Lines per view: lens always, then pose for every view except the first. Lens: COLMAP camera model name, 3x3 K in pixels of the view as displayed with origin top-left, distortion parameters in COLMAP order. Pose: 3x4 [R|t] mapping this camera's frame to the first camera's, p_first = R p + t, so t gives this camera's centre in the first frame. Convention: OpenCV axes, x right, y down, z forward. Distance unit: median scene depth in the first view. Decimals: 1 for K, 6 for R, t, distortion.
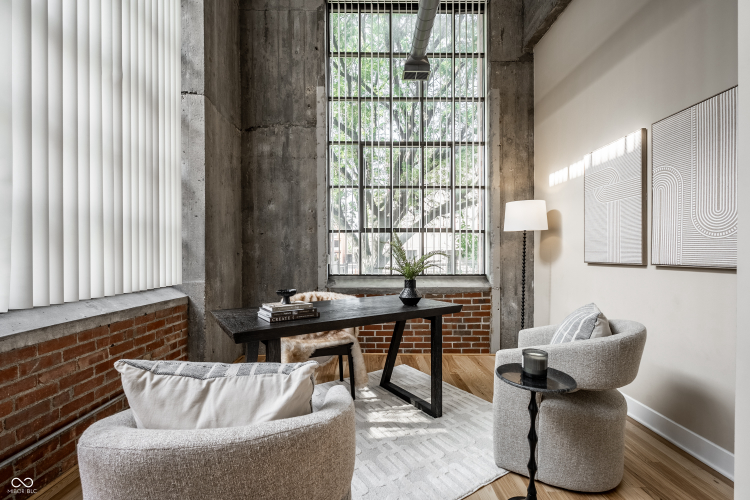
lens RADIAL K [[335.1, 0, 376.1], [0, 335.1, 254.0], [0, 0, 1]] dist [-0.003561, 0.000710]
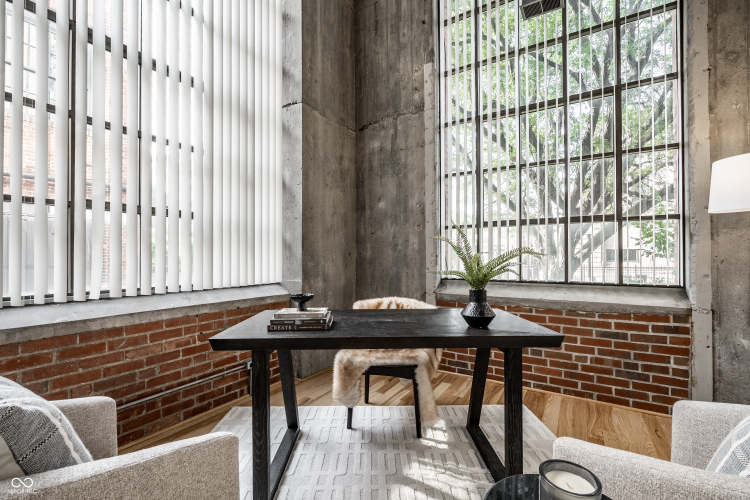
lens RADIAL K [[335.1, 0, 374.6], [0, 335.1, 251.6], [0, 0, 1]] dist [-0.003561, 0.000710]
pose [[0.843155, -0.006868, -0.537627, 0.203669], [0.002216, 0.999954, -0.009300, 0.002006], [0.537667, 0.006650, 0.843131, 0.205137]]
